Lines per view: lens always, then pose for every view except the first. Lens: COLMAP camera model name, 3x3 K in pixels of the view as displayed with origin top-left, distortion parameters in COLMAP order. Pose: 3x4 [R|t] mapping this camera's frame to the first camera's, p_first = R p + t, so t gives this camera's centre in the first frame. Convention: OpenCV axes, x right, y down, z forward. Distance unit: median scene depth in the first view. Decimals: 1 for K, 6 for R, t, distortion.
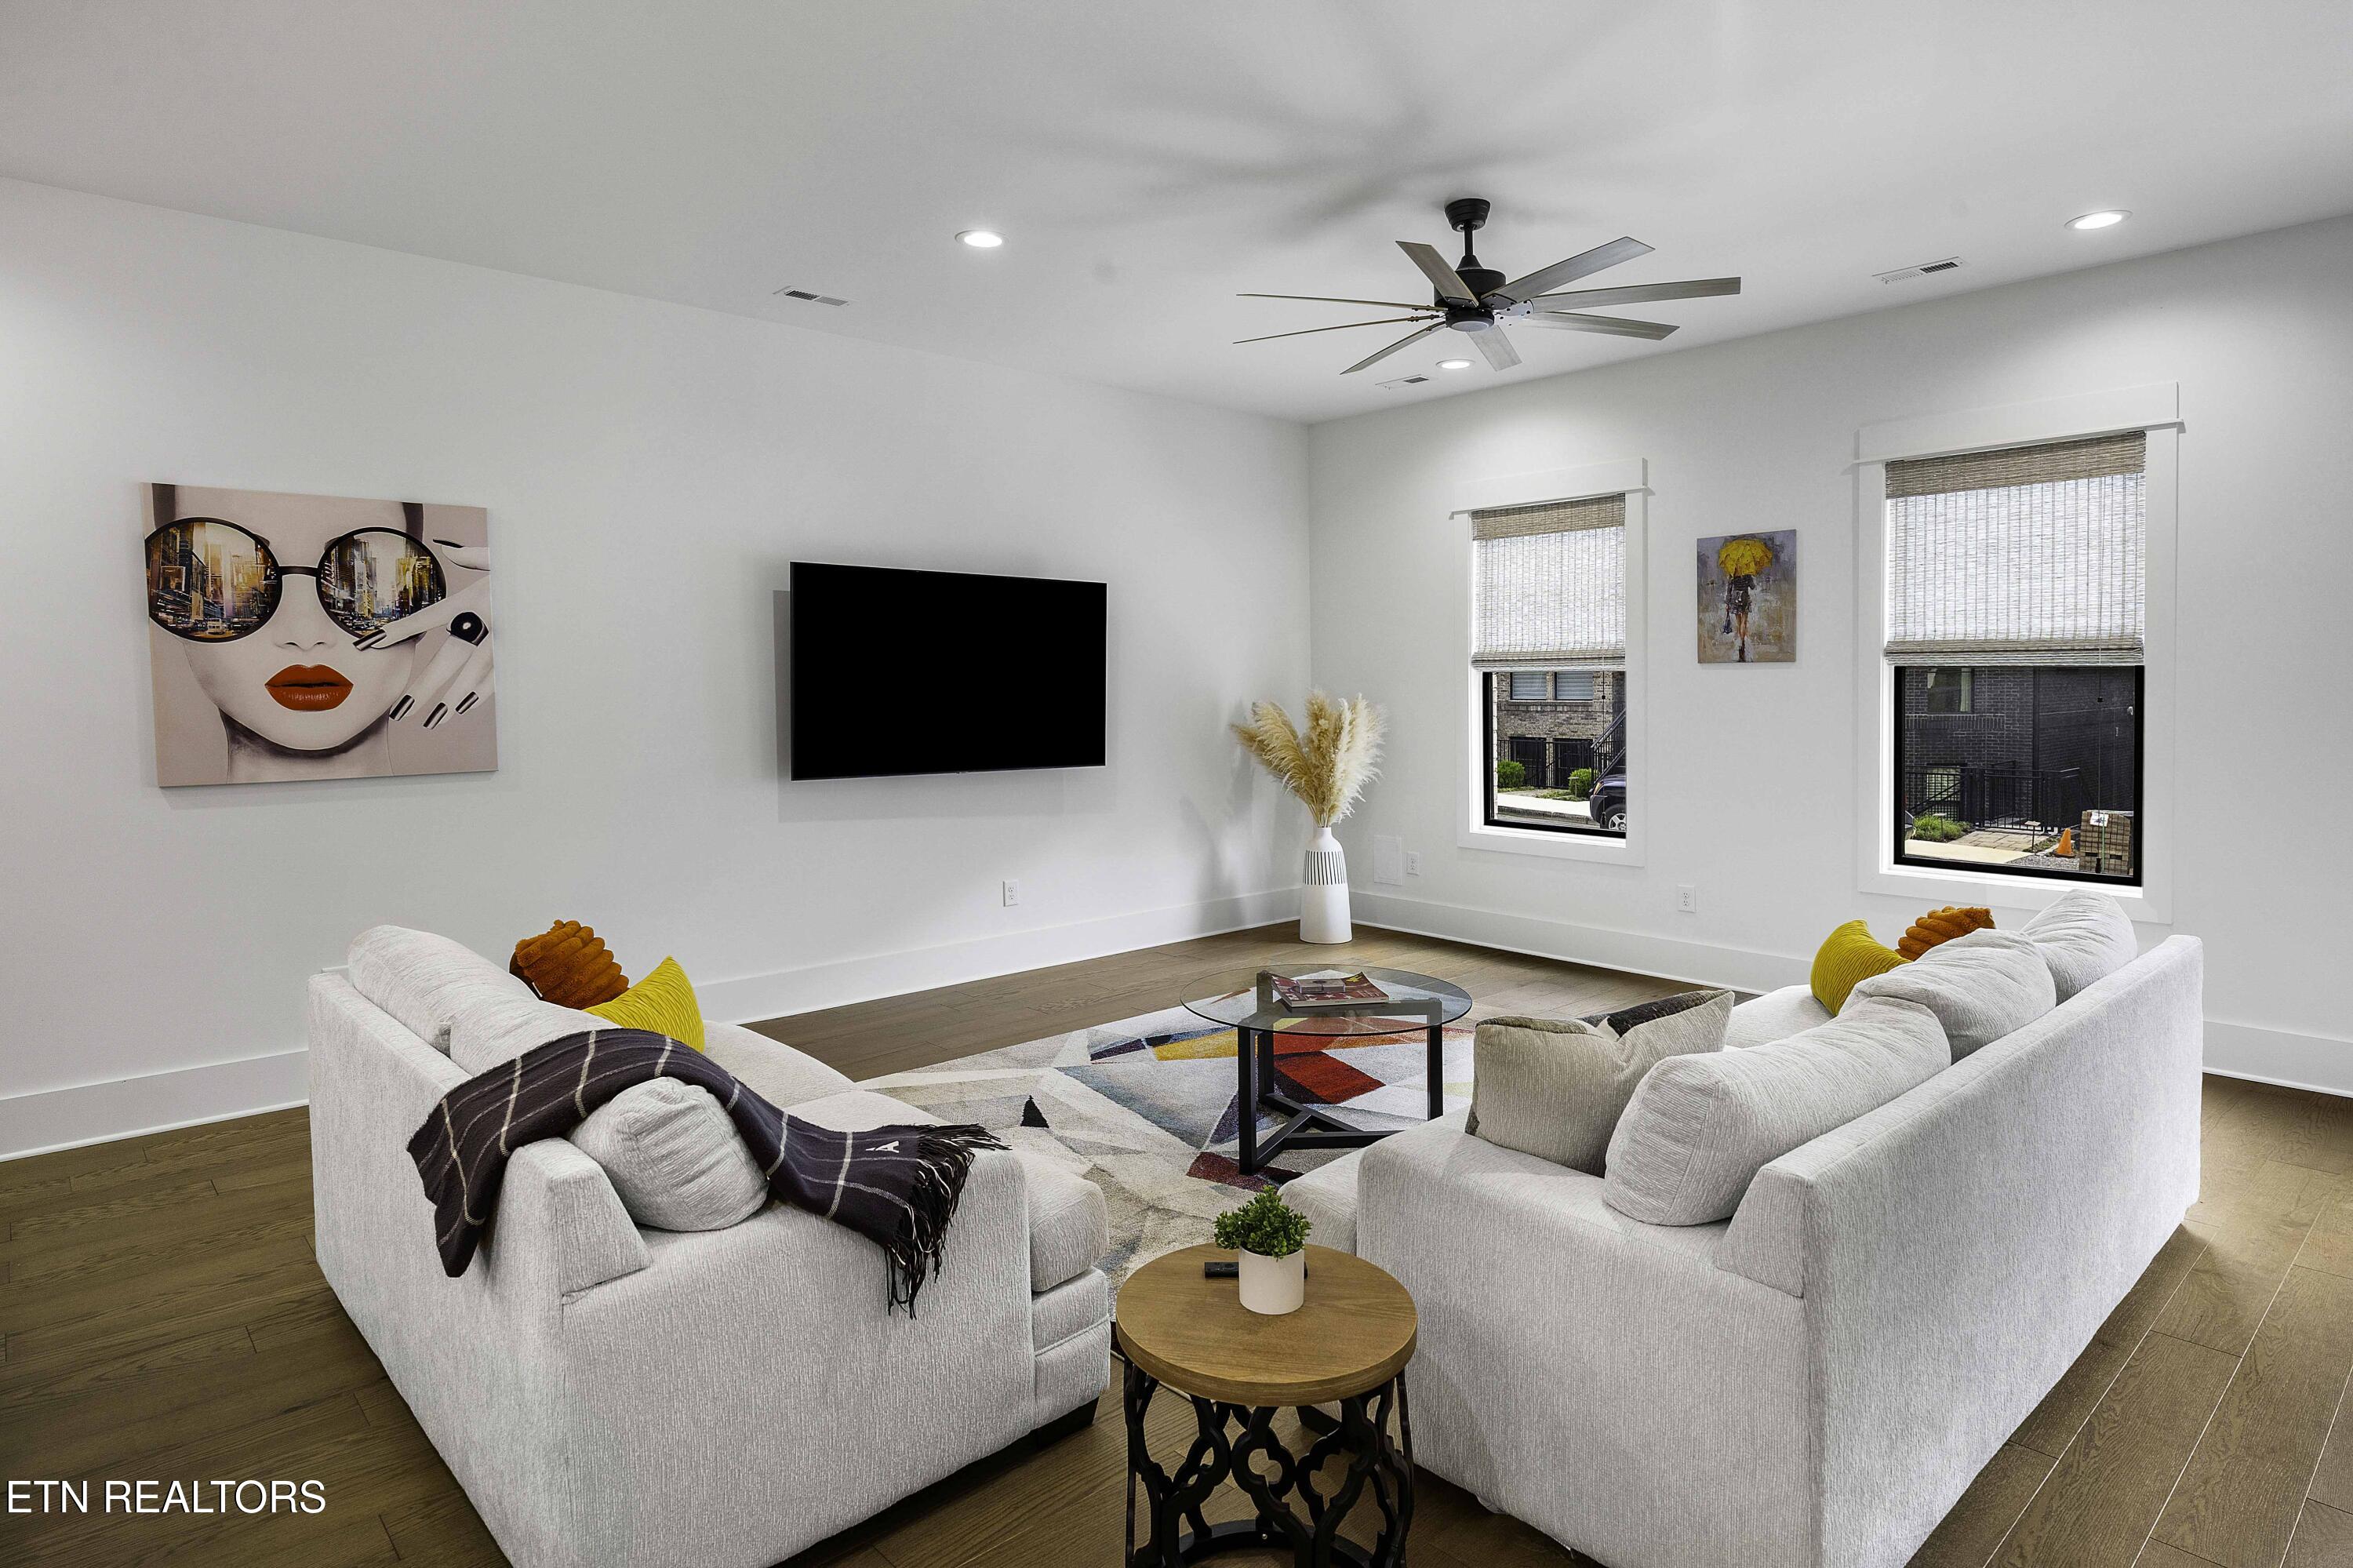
lens RADIAL K [[1305.3, 0, 1205.9], [0, 1305.3, 742.3], [0, 0, 1]] dist [-0.011956, -0.003299]
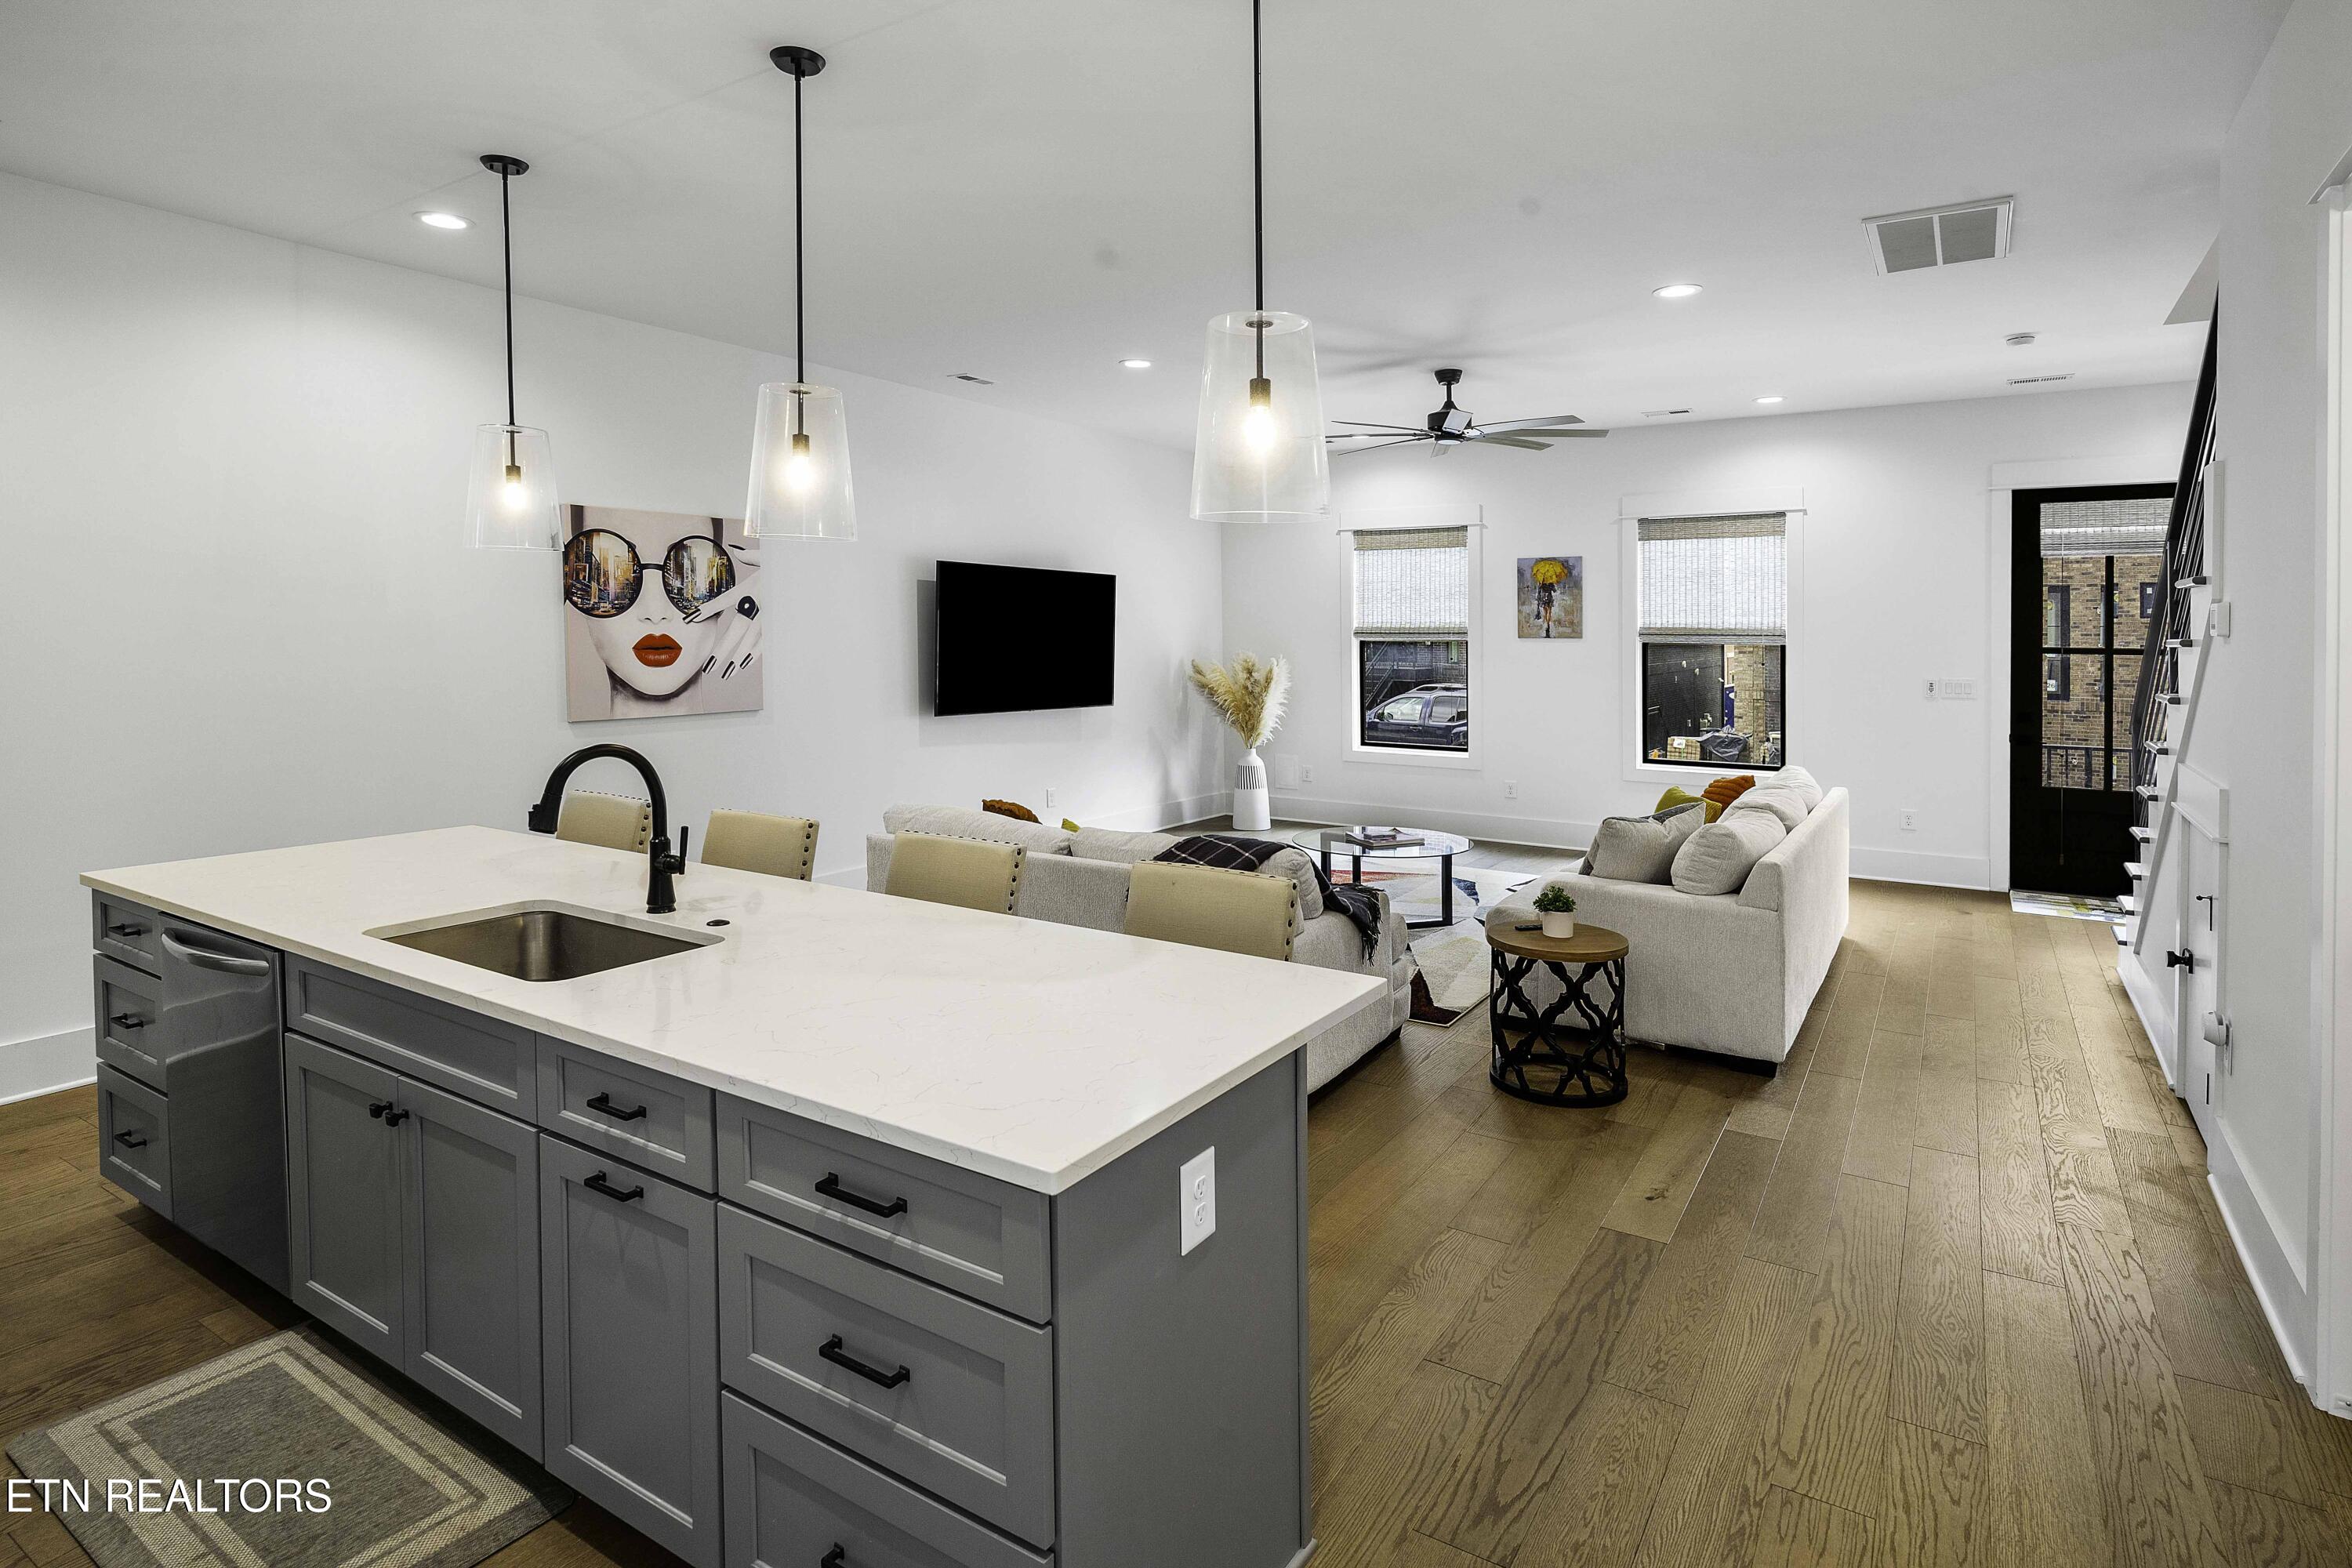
lens RADIAL K [[1157.0, 0, 1174.8], [0, 1157.0, 655.4], [0, 0, 1]] dist [-0.024792, -0.005654]
pose [[0.975053, 0.005729, 0.221897, -0.365885], [0.000666, 0.999587, -0.028733, -0.000683], [-0.221969, 0.028164, 0.974647, -0.283275]]
